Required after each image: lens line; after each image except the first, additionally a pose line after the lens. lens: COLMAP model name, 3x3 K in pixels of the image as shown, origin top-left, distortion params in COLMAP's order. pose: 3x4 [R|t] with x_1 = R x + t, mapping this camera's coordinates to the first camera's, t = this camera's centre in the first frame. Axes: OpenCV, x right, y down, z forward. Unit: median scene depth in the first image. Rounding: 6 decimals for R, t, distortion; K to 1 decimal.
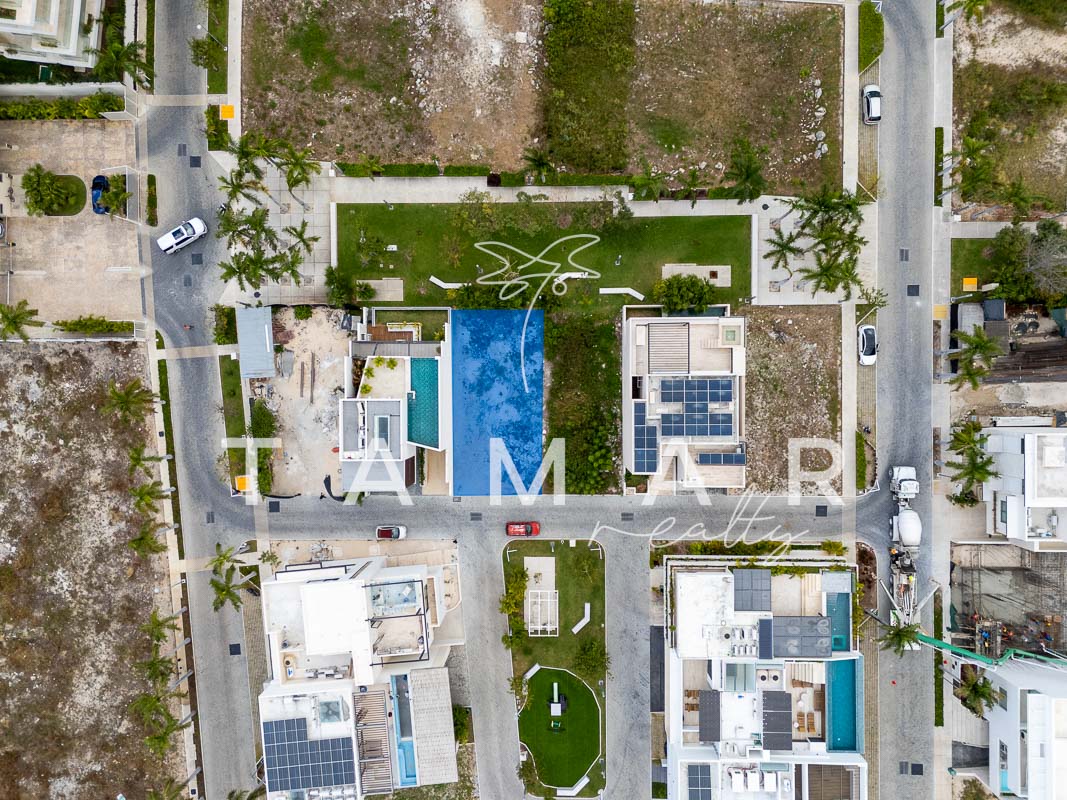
lens RADIAL K [[745.1, 0, 536.0], [0, 745.1, 409.6], [0, 0, 1]] dist [0.067504, -0.000073]
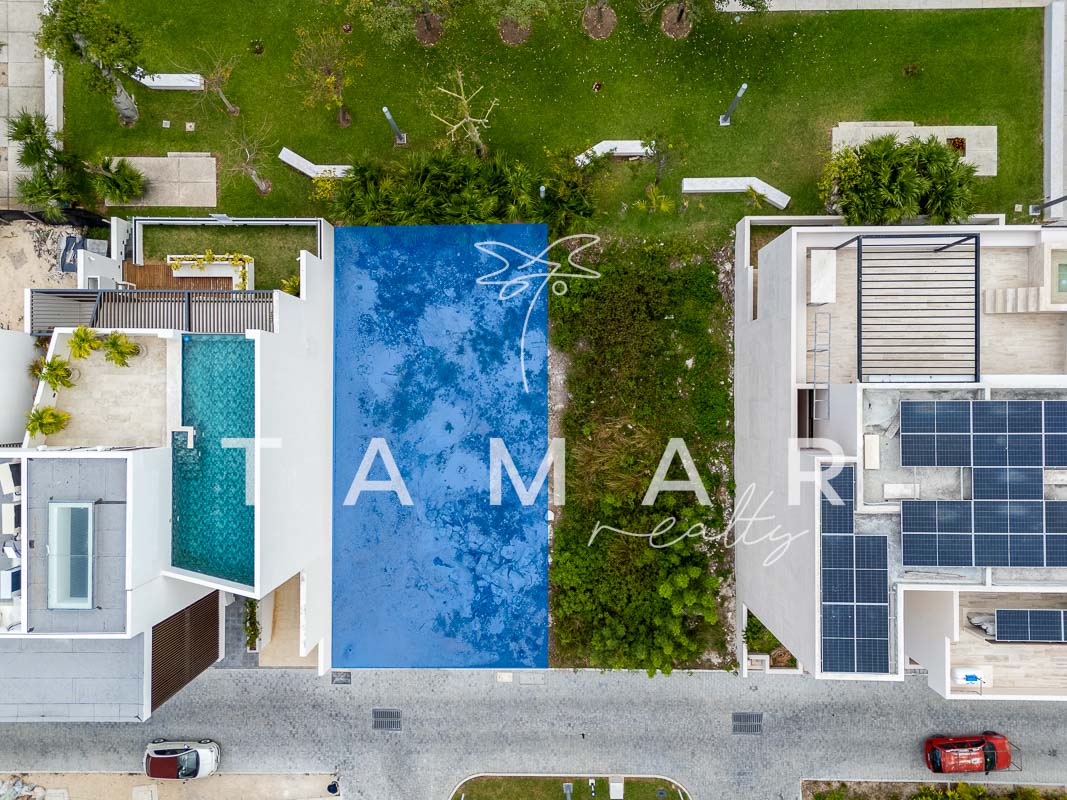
lens RADIAL K [[745.1, 0, 529.2], [0, 745.1, 391.9], [0, 0, 1]] dist [0.067504, -0.000073]
pose [[0.999970, 0.005059, -0.005839, 0.001738], [-0.005277, 0.999260, -0.038104, -0.025892], [0.005642, 0.038134, 0.999257, 0.579704]]
